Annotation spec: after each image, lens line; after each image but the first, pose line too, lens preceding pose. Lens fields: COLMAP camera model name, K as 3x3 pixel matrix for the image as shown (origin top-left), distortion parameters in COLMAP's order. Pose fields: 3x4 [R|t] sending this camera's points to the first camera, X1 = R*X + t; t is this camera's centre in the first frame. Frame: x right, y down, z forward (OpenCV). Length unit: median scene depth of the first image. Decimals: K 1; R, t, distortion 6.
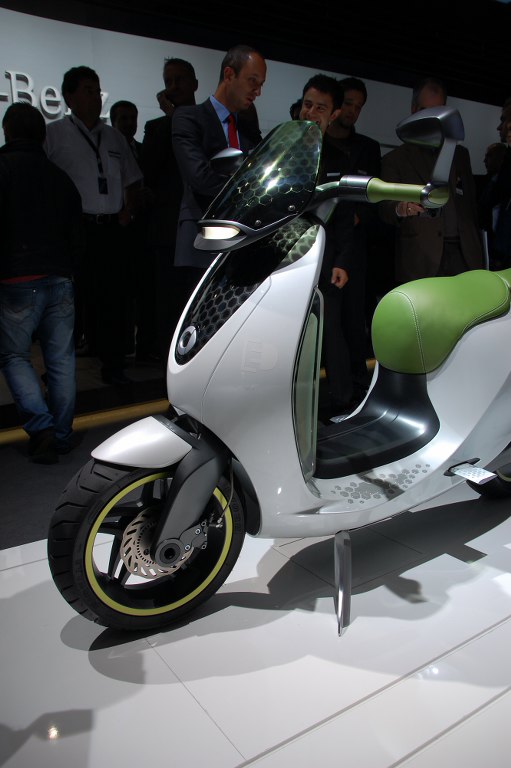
lens RADIAL K [[620.9, 0, 255.5], [0, 620.9, 384.0], [0, 0, 1]] dist [-0.163581, 0.148762]
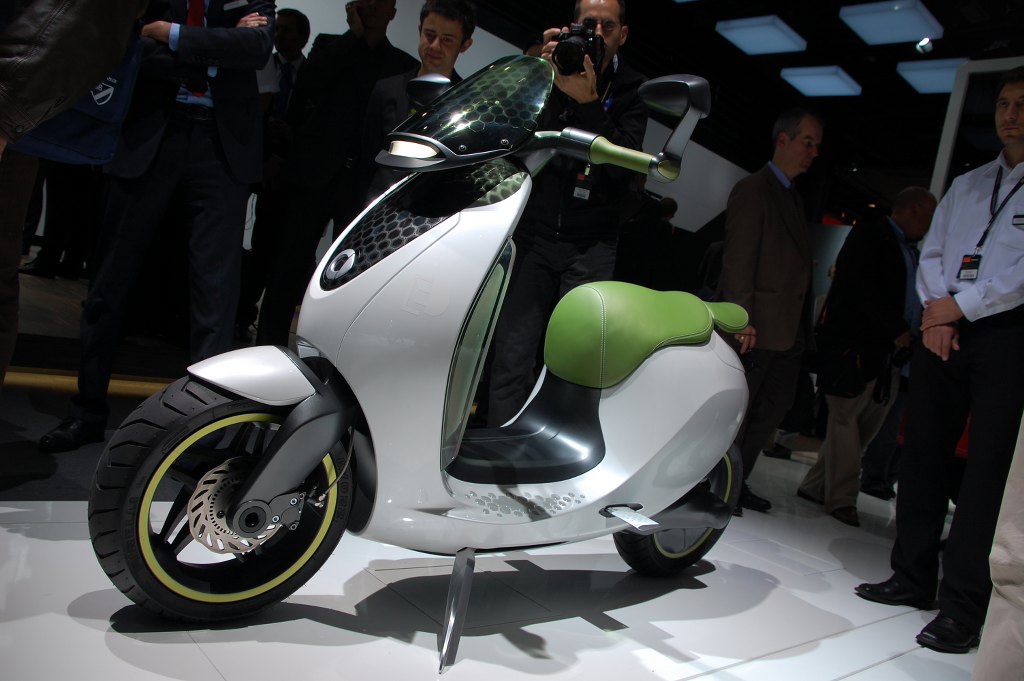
lens RADIAL K [[827.9, 0, 512.0], [0, 827.9, 340.5], [0, 0, 1]] dist [-0.163581, 0.148762]
pose [[0.955147, 0.241068, 0.171991, -0.054204], [-0.215258, 0.964048, -0.155806, 0.139335], [-0.203368, 0.111795, 0.972699, -0.083177]]
